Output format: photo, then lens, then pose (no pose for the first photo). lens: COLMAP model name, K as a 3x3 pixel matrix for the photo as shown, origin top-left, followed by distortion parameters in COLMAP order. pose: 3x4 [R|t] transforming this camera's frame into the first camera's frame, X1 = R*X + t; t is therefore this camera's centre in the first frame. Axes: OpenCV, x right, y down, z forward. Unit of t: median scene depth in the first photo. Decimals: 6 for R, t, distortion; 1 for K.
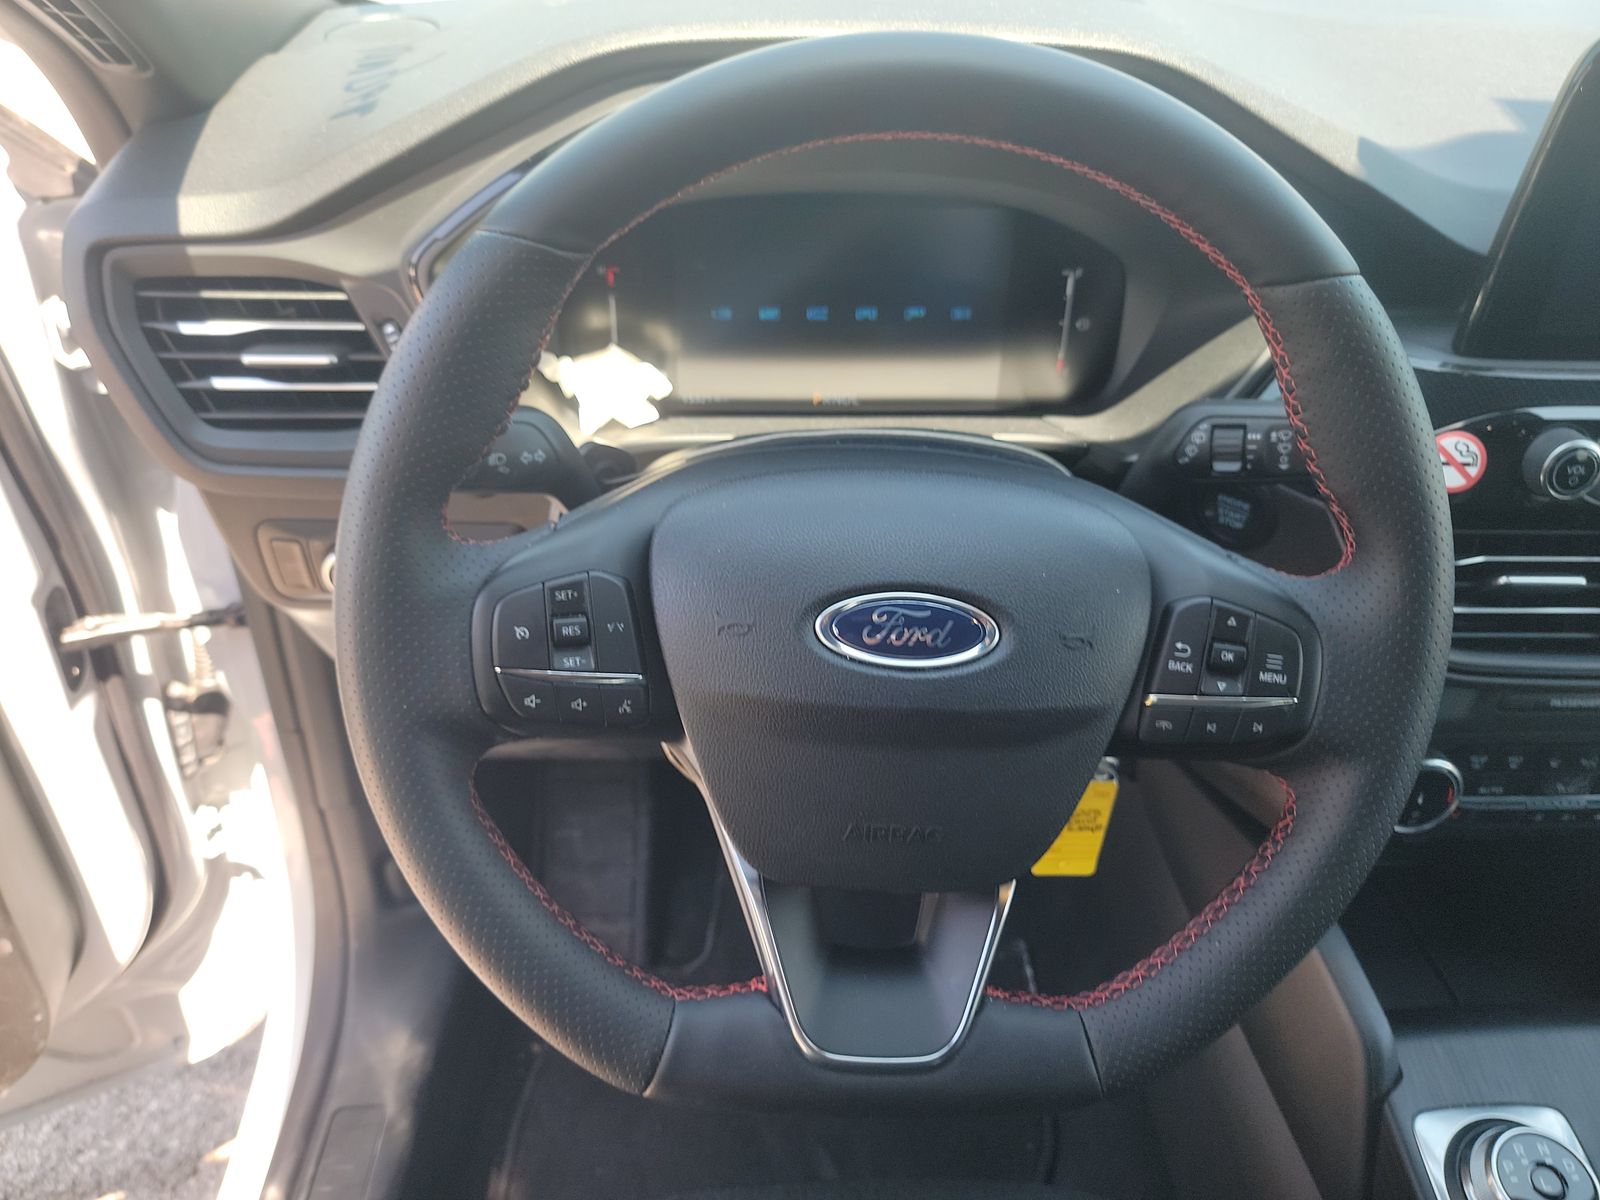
lens RADIAL K [[1135.6, 0, 773.1], [0, 1135.6, 597.1], [0, 0, 1]] dist [0.006034, 0.002800]
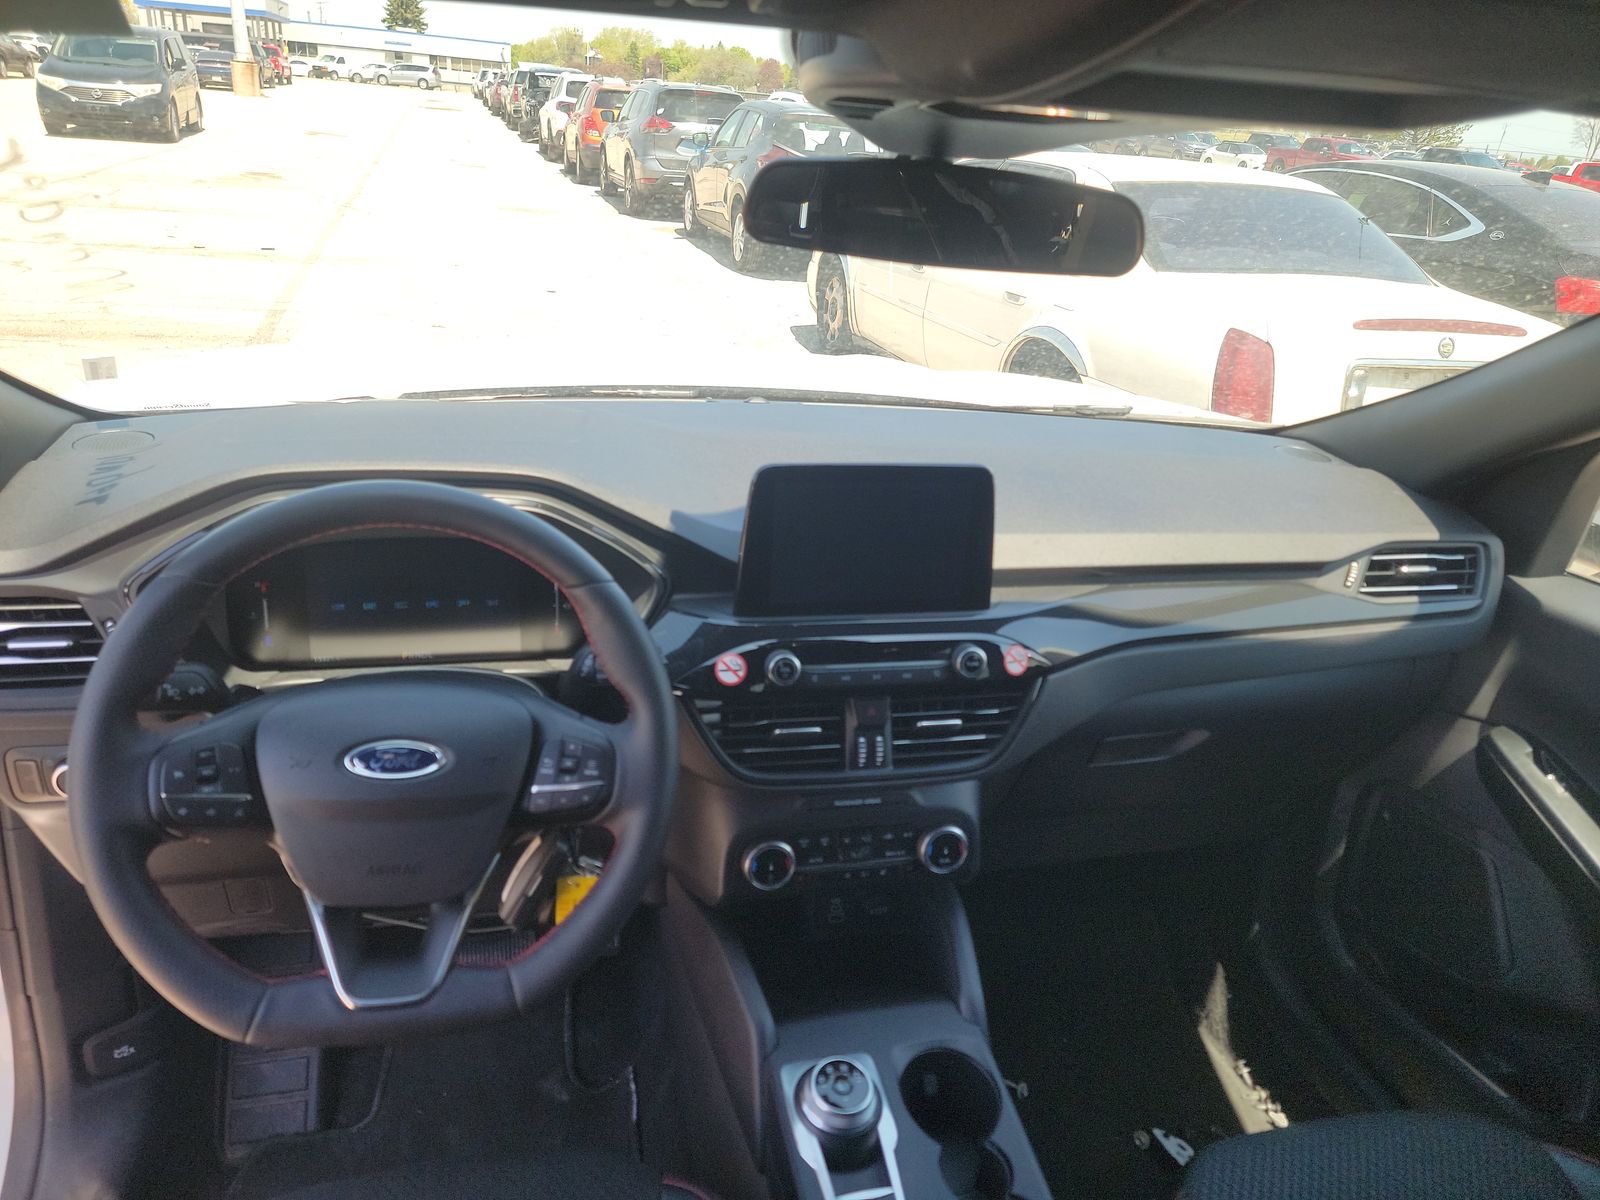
lens RADIAL K [[1118.4, 0, 800.0], [0, 1118.4, 600.0], [0, 0, 1]] dist [0.085830, -0.076588]
pose [[0.973978, -0.034075, 0.224068, 0.291081], [0.086549, 0.969629, -0.228754, 0.212311], [-0.209468, 0.242195, 0.947346, -0.854562]]
